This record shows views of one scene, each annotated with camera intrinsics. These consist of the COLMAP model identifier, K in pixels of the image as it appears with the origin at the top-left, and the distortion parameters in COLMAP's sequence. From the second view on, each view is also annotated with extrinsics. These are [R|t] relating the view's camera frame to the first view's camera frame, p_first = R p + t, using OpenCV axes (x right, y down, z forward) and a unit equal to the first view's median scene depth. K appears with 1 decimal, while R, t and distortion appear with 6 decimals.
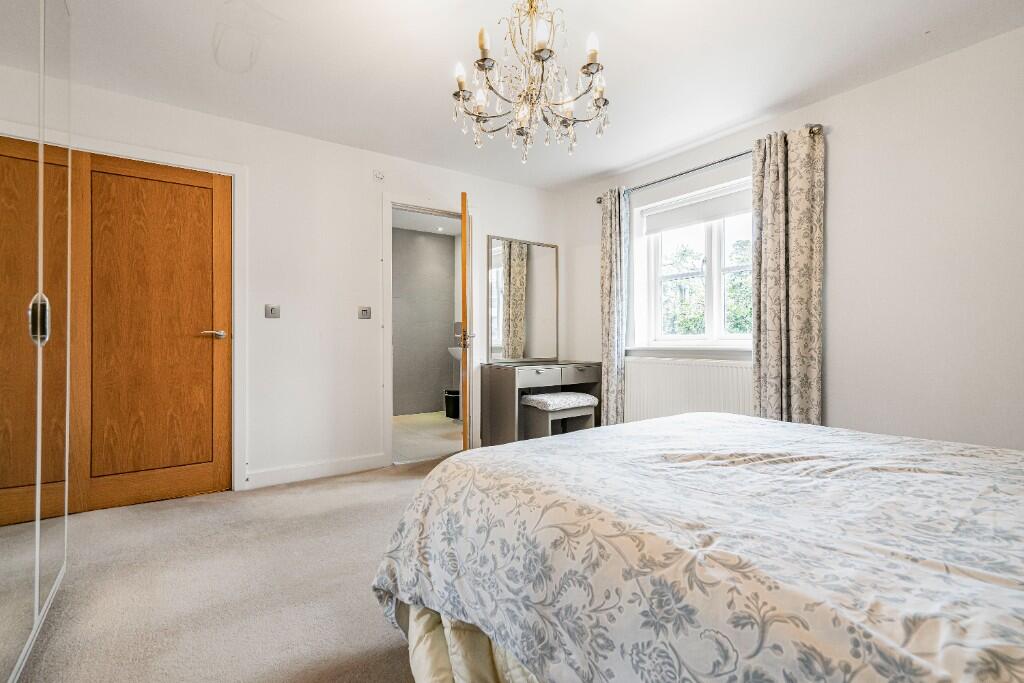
lens RADIAL K [[466.0, 0, 506.2], [0, 466.0, 338.5], [0, 0, 1]] dist [-0.008114, 0.000841]
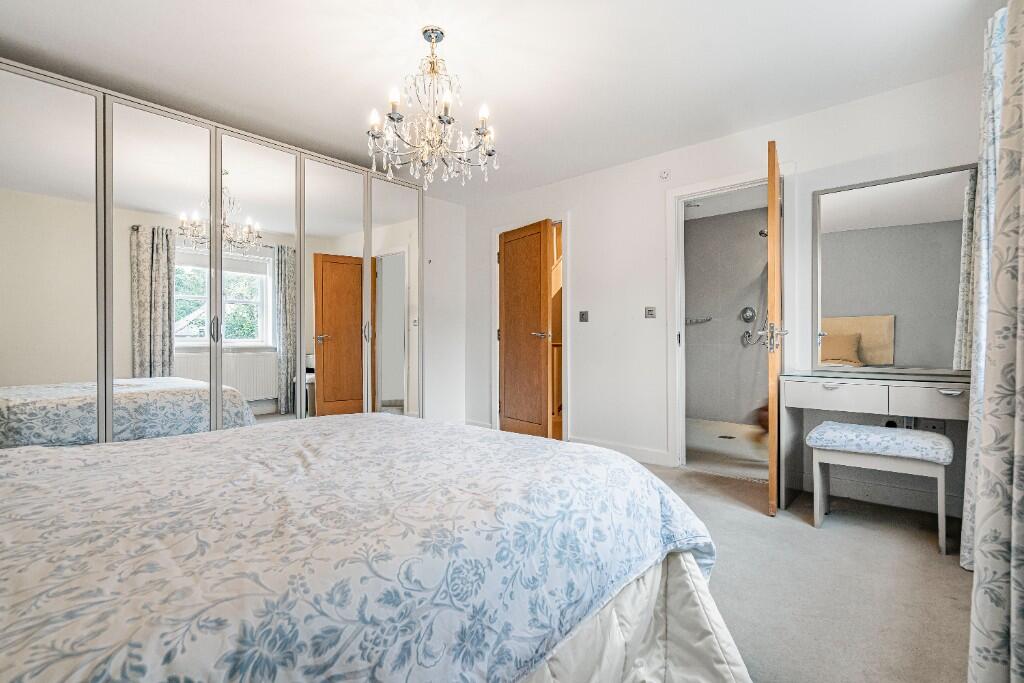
lens RADIAL K [[466.0, 0, 508.6], [0, 466.0, 341.4], [0, 0, 1]] dist [-0.008114, 0.000841]
pose [[0.193149, 0.014967, -0.981055, 0.640475], [0.000318, 0.999883, 0.015317, -0.003083], [0.981169, -0.003270, 0.193121, 0.450092]]
